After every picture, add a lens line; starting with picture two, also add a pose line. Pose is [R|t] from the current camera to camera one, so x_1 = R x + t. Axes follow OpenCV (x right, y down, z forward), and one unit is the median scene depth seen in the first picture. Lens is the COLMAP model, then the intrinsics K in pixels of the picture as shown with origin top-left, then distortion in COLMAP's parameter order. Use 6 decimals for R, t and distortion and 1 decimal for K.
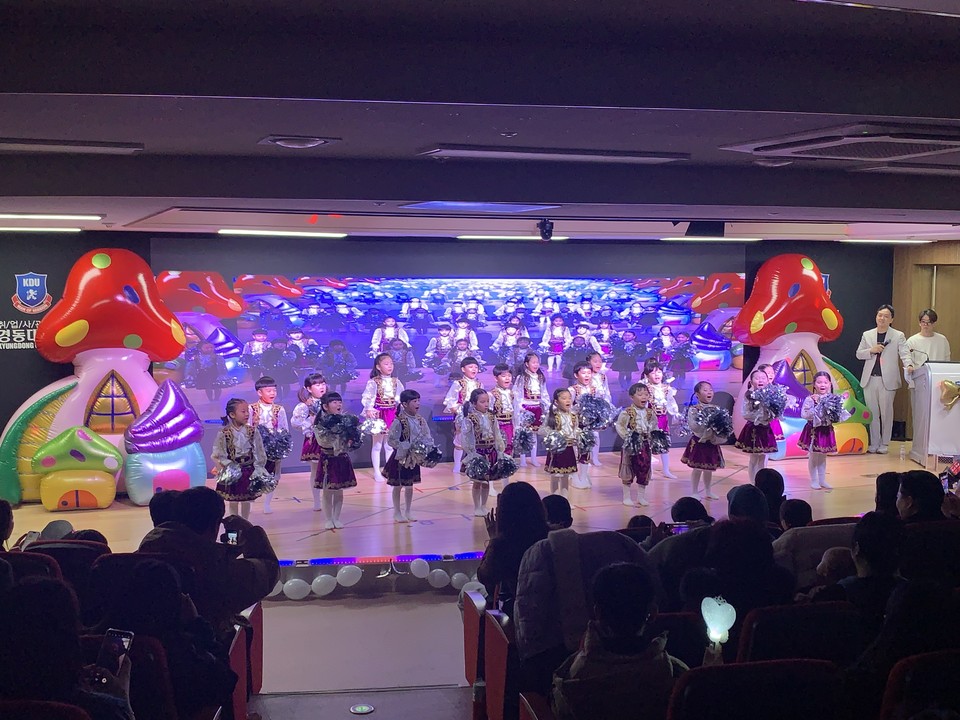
lens RADIAL K [[1120.4, 0, 473.7], [0, 1120.4, 366.7], [0, 0, 1]] dist [0.022968, 0.000000]
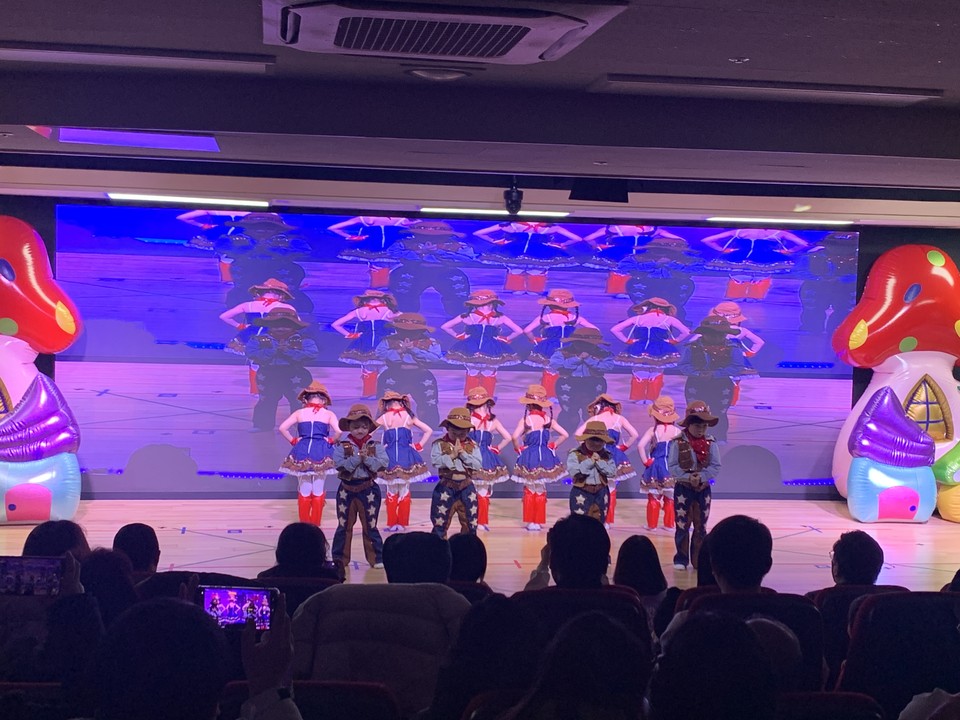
lens RADIAL K [[1356.5, 0, 479.9], [0, 1356.5, 361.6], [0, 0, 1]] dist [0.109779, 0.000000]
pose [[0.977147, 0.038267, -0.209092, 0.244725], [-0.043550, 0.998836, -0.020718, 0.009010], [0.208055, 0.029350, 0.977677, 0.082861]]
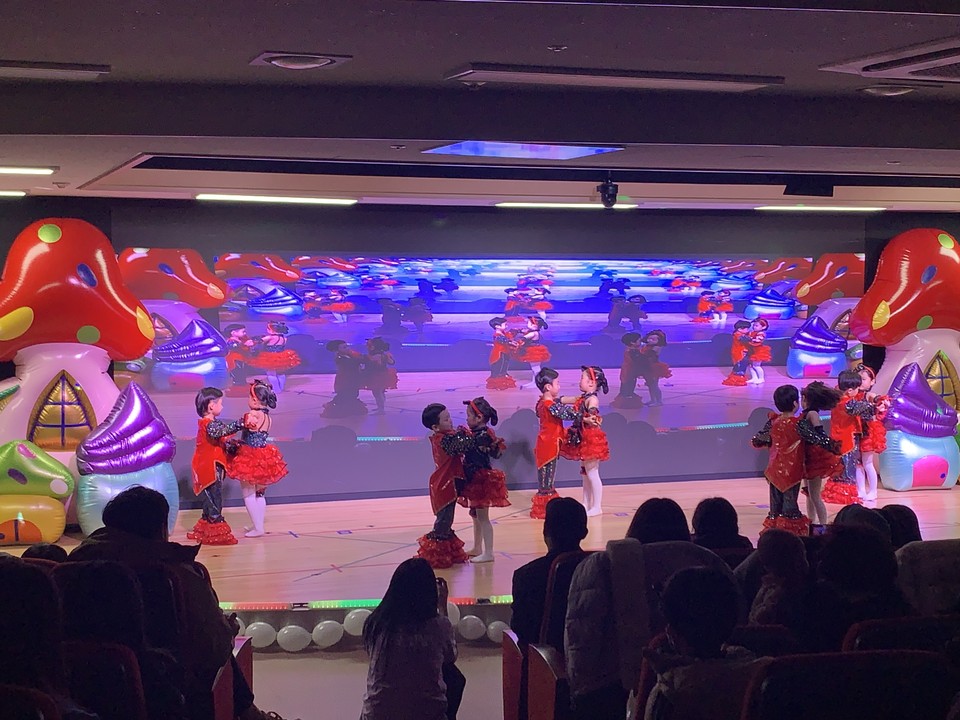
lens RADIAL K [[1448.3, 0, 478.3], [0, 1448.3, 366.7], [0, 0, 1]] dist [0.039181, 0.000000]
pose [[0.999604, 0.001378, -0.028115, 0.001668], [-0.001863, 0.999849, -0.017254, 0.017130], [0.028087, 0.017300, 0.999456, -0.020732]]
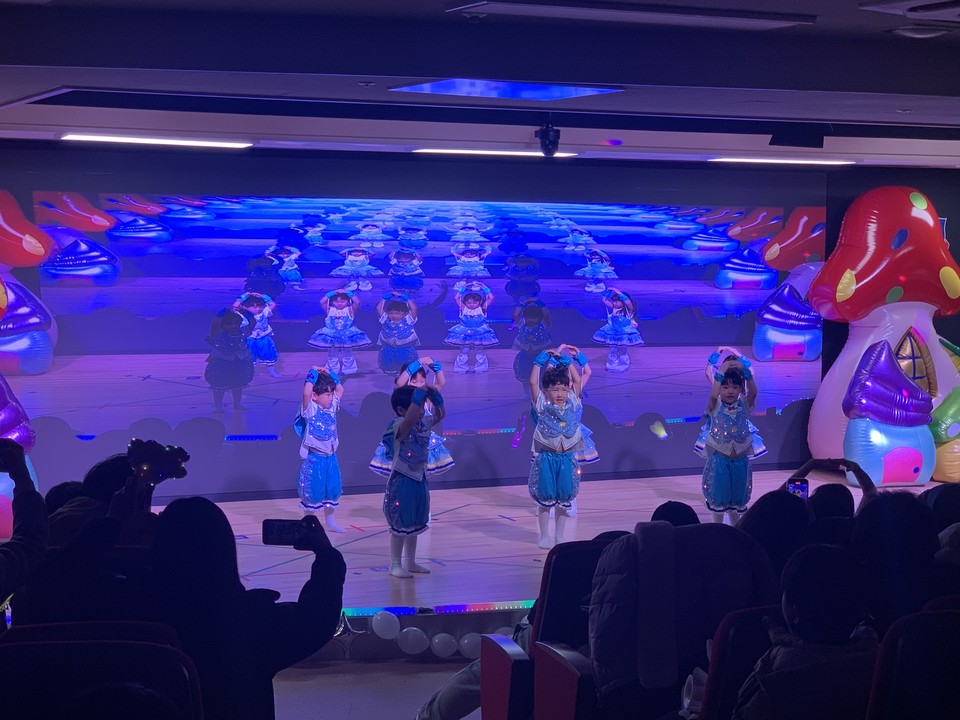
lens RADIAL K [[1776.5, 0, 476.2], [0, 1776.5, 359.9], [0, 0, 1]] dist [0.009120, 0.000000]
pose [[0.997831, 0.004295, 0.065681, -0.049248], [-0.003477, 0.999915, -0.012572, 0.023671], [-0.065729, 0.012316, 0.997761, -0.065742]]
